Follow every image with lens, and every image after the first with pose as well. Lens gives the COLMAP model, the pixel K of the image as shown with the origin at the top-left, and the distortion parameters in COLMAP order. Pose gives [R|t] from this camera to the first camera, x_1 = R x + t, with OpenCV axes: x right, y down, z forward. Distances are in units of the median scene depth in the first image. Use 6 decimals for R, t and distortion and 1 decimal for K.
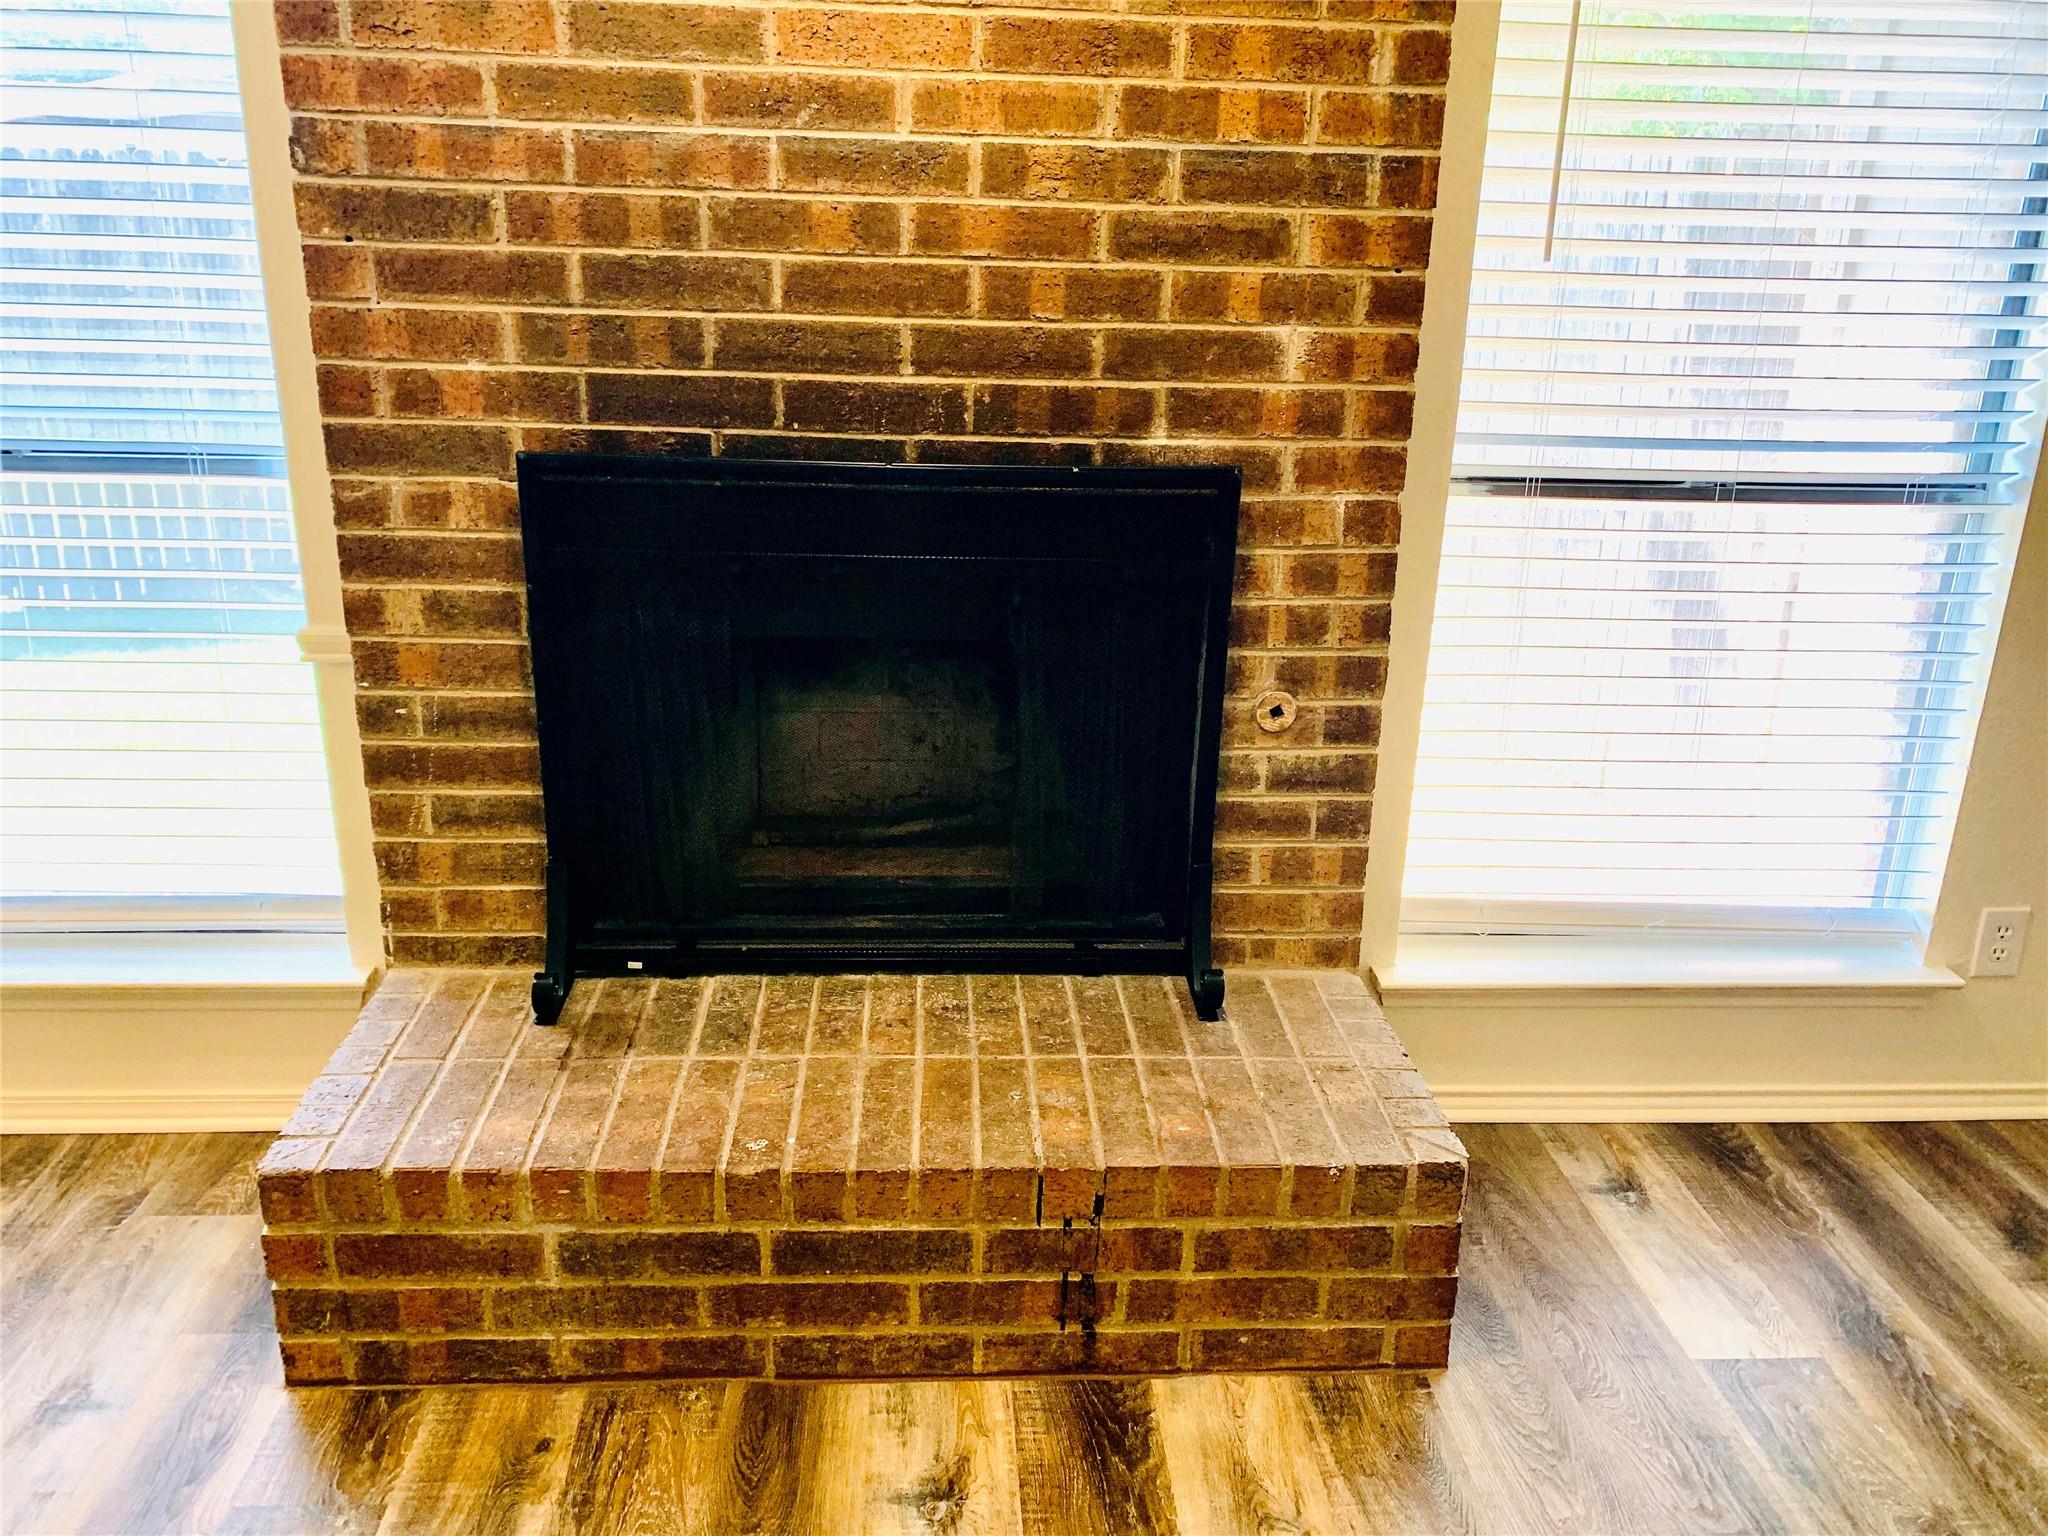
lens RADIAL K [[1543.0, 0, 1009.8], [0, 1543.0, 774.5], [0, 0, 1]] dist [0.031444, -0.039211]
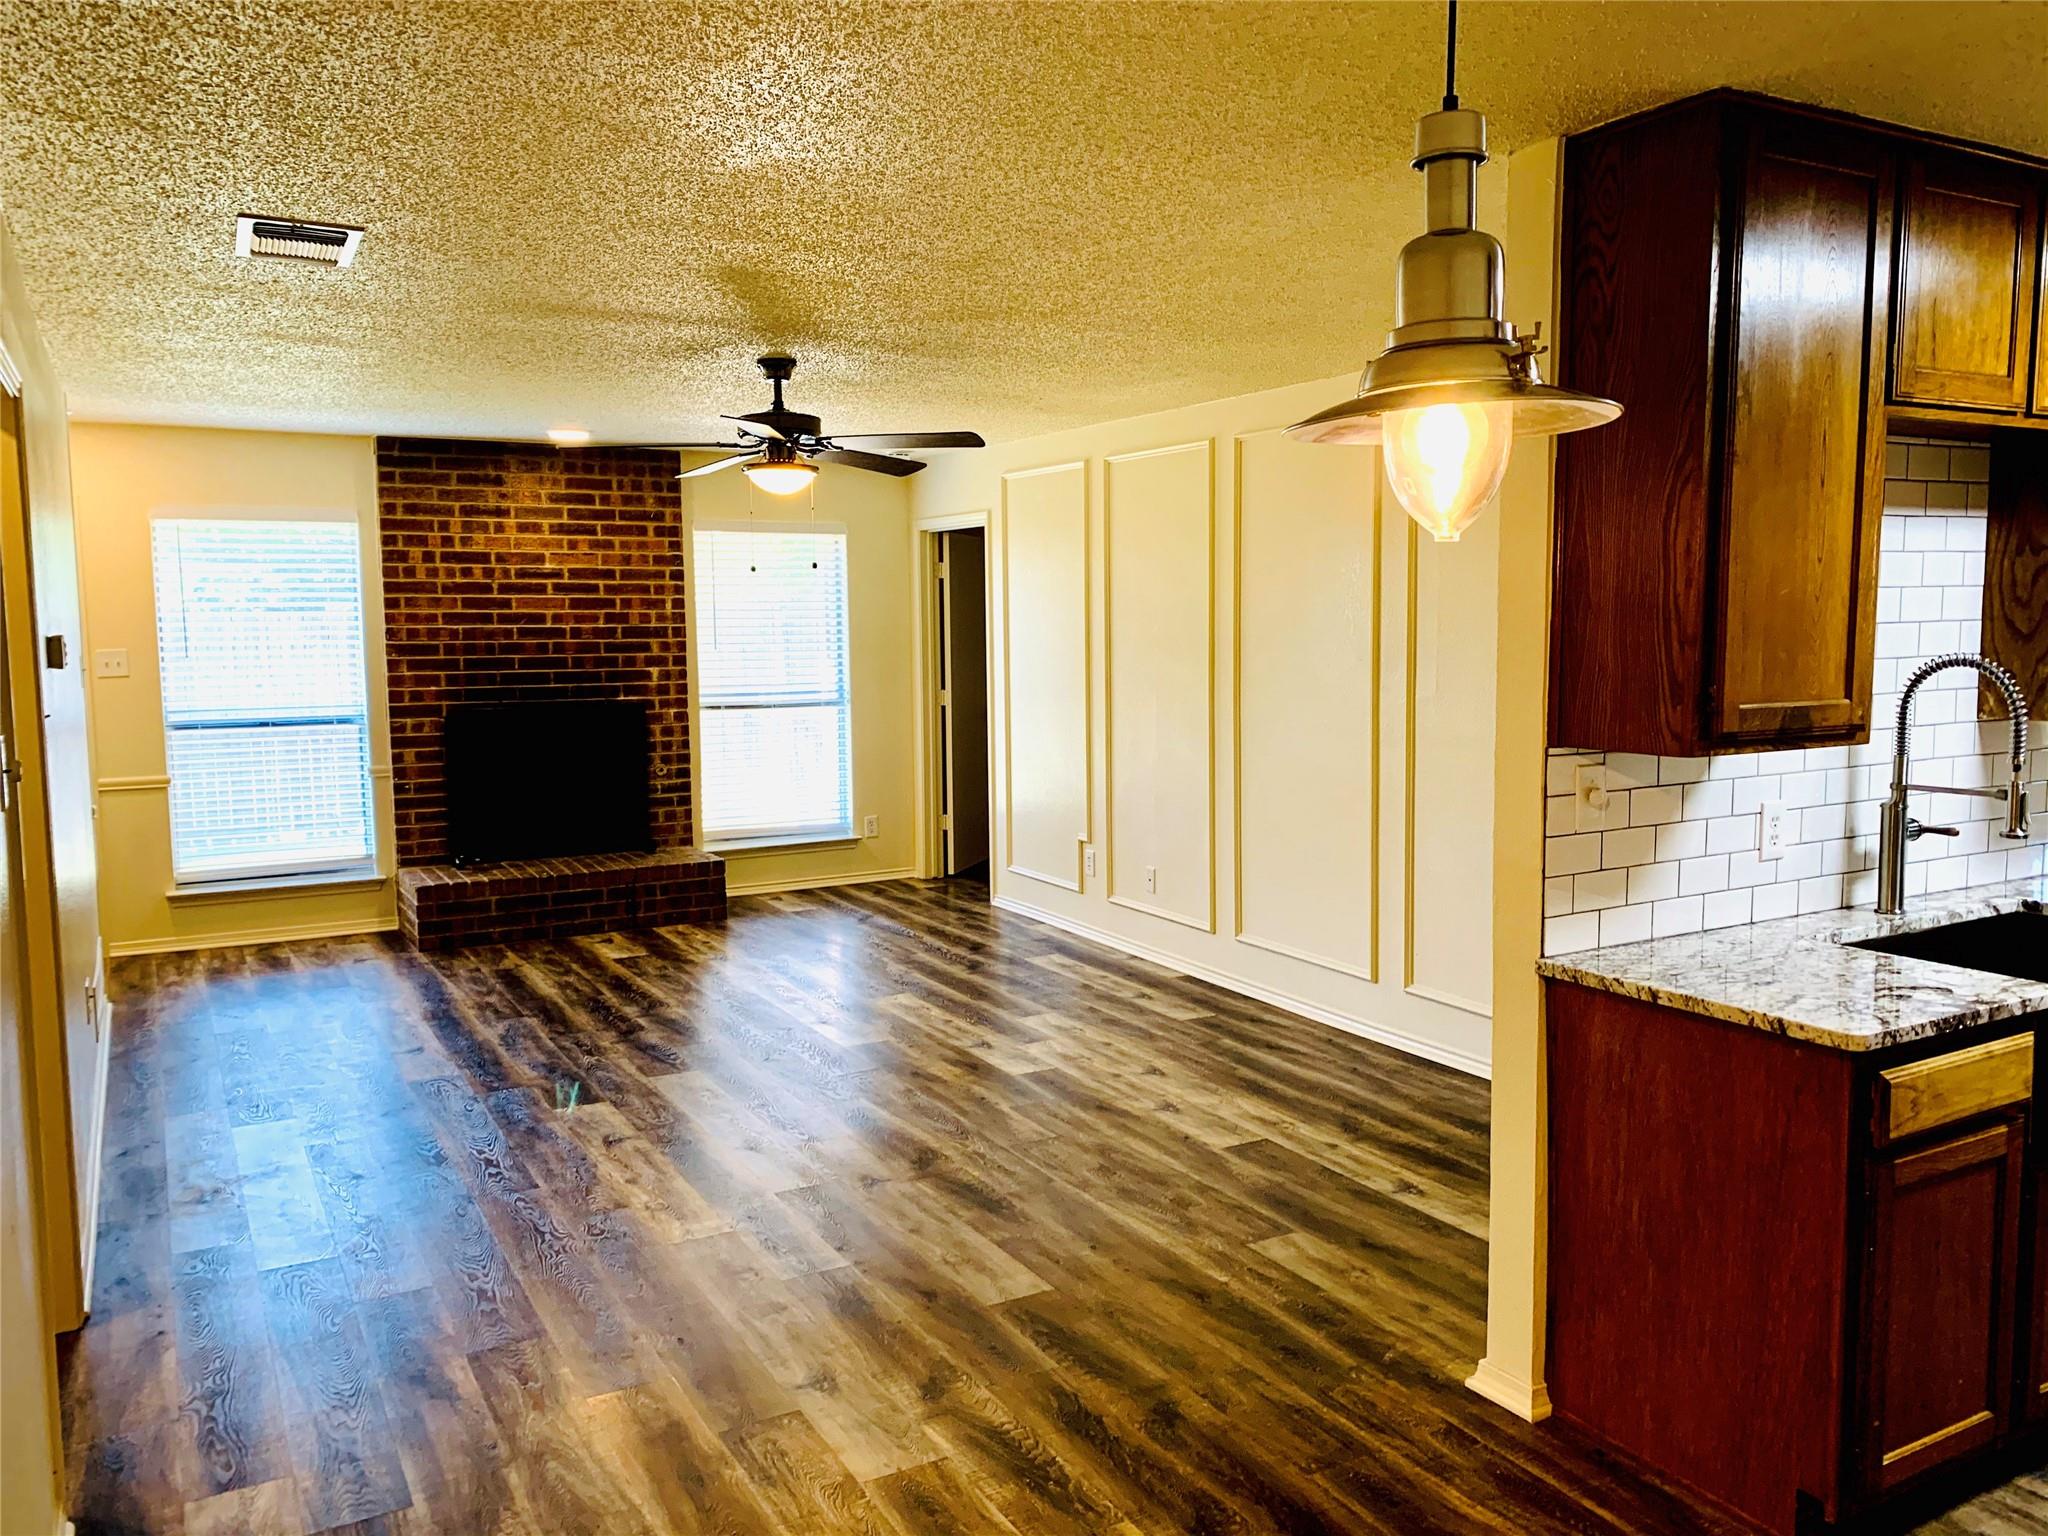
lens RADIAL K [[1543.0, 0, 1007.1], [0, 1543.0, 760.5], [0, 0, 1]] dist [0.031444, -0.039211]
pose [[0.901379, -0.071571, 0.427075, -0.691317], [0.171046, 0.964893, -0.199308, 0.859909], [-0.397817, 0.252702, 0.881977, -2.715257]]
